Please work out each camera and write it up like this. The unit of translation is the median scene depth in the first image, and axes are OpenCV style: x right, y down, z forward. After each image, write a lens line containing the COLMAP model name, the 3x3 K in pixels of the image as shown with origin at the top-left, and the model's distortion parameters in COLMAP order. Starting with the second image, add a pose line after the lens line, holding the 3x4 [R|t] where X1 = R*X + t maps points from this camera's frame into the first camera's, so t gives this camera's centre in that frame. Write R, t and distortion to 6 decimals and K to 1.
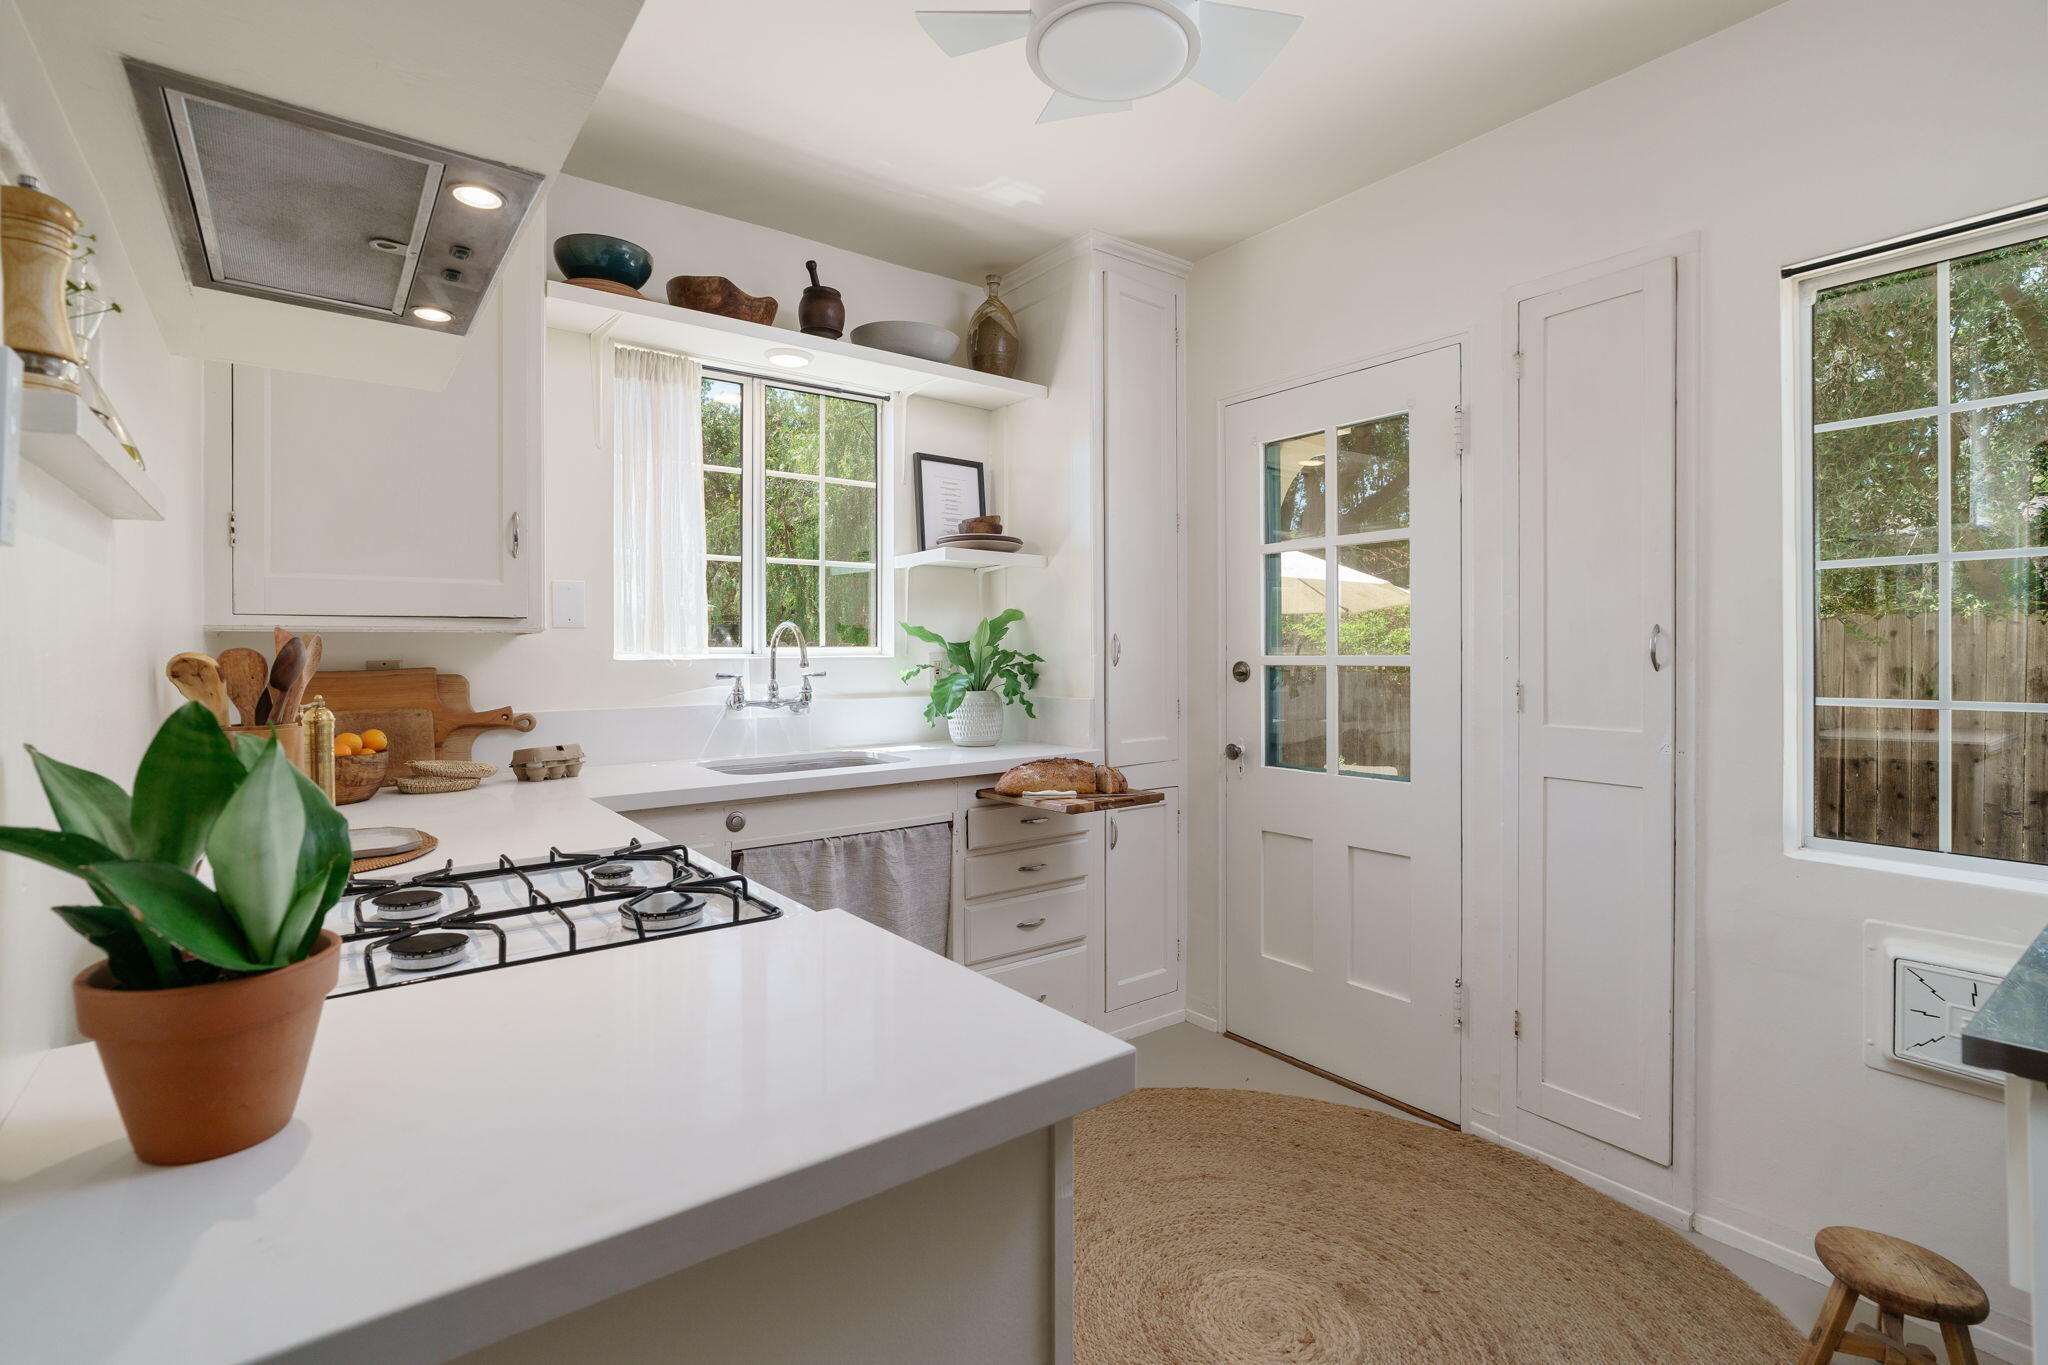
lens RADIAL K [[947.3, 0, 1023.1], [0, 947.3, 622.2], [0, 0, 1]] dist [-0.001698, 0.000005]
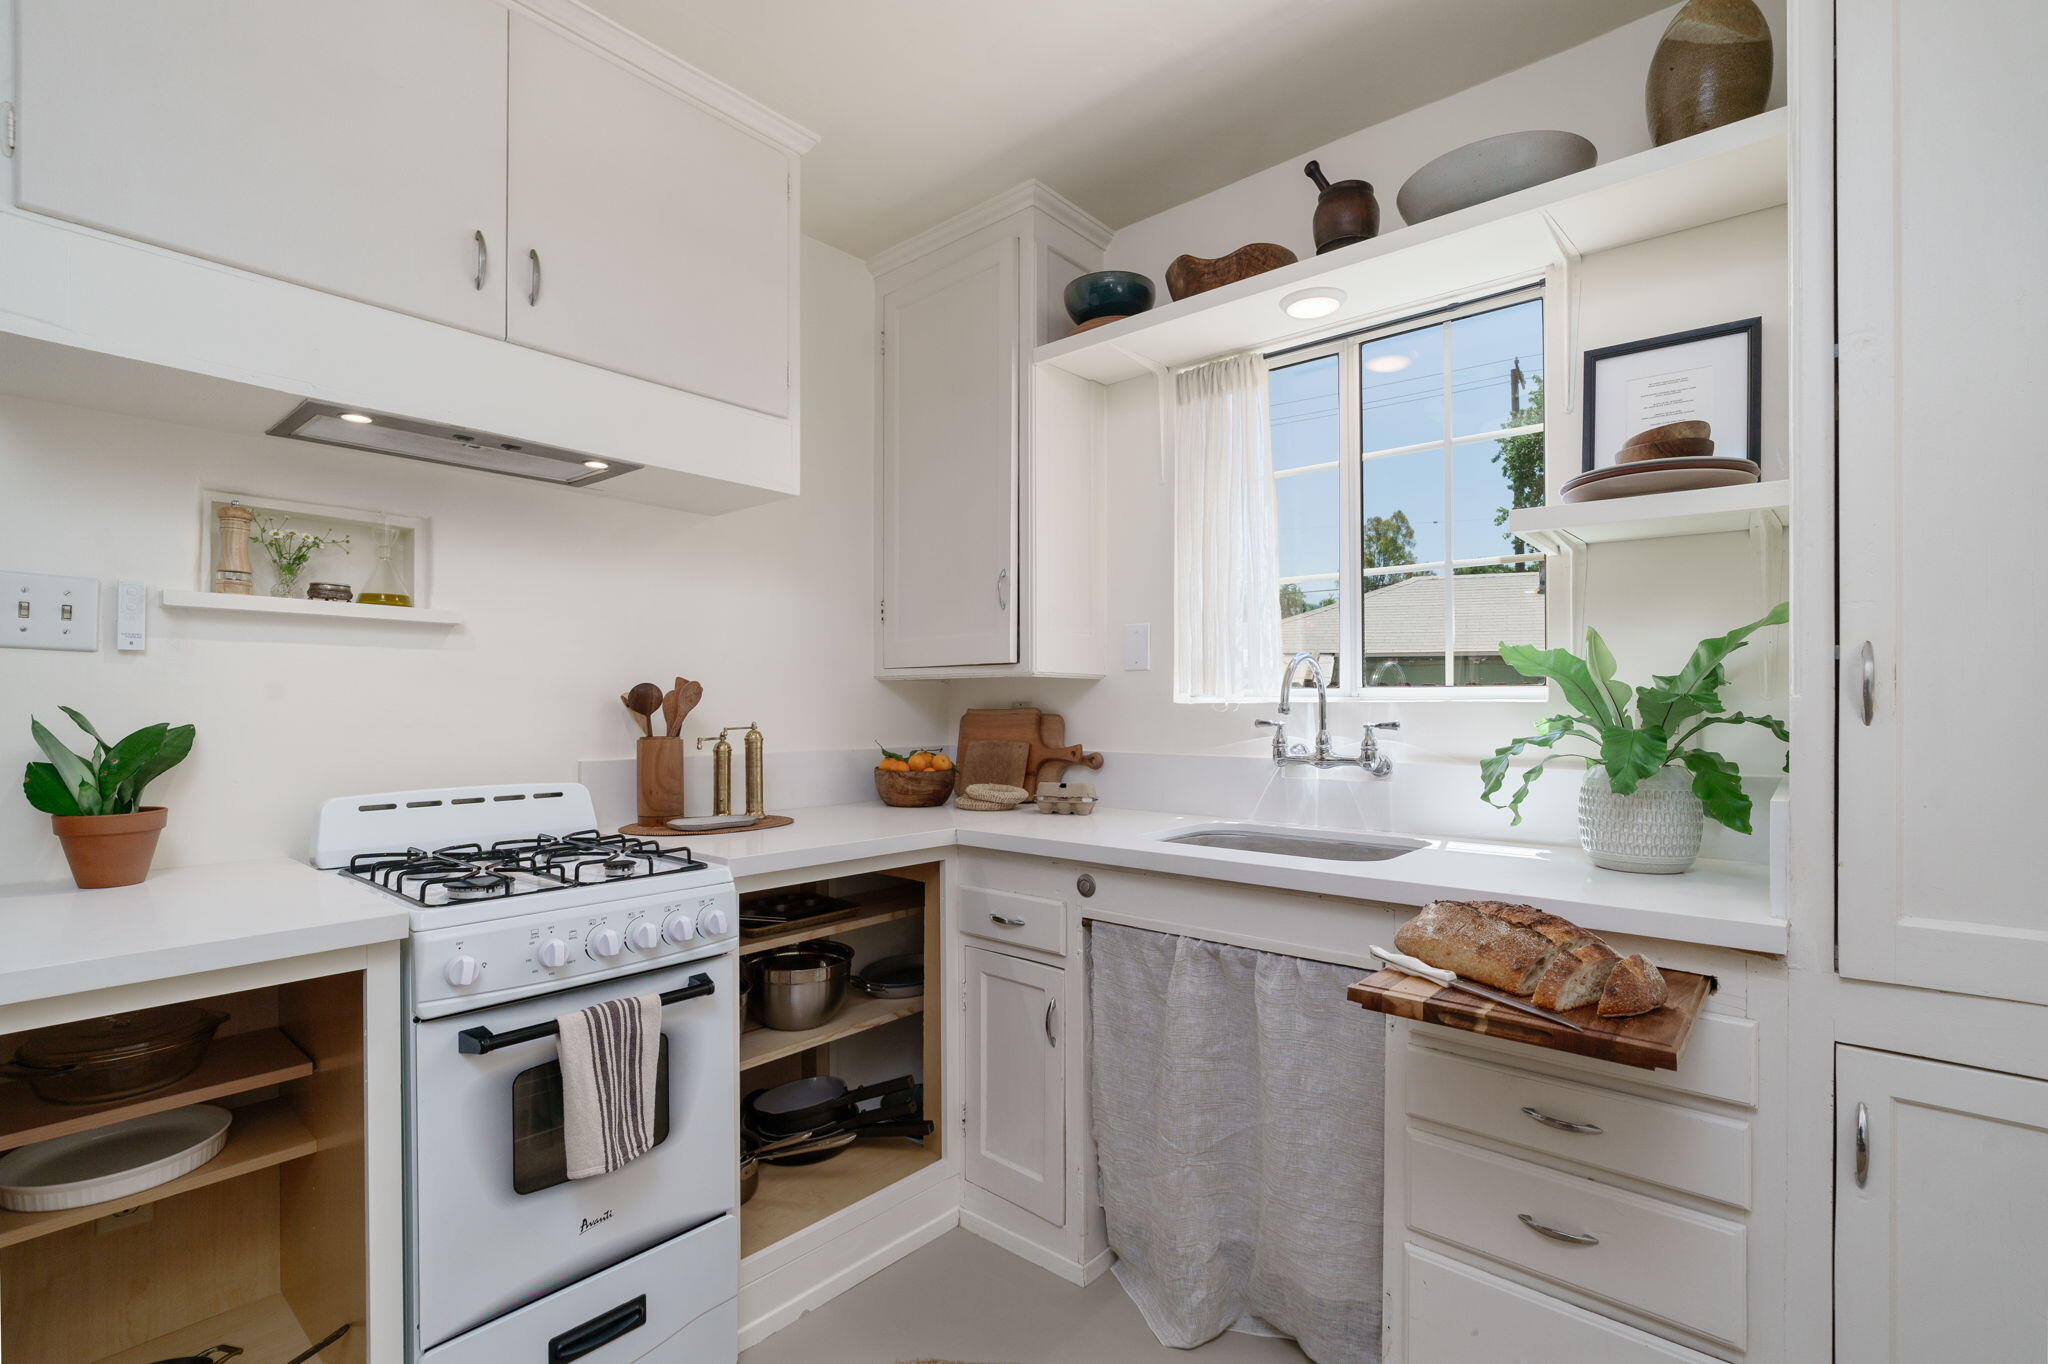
lens RADIAL K [[934.0, 0, 1022.4], [0, 934.0, 687.4], [0, 0, 1]] dist [-0.002773, 0.000333]
pose [[0.213147, -0.011820, -0.976949, 0.430480], [0.029447, 0.999550, -0.005669, 0.023632], [0.976576, -0.027560, 0.213399, 0.613926]]
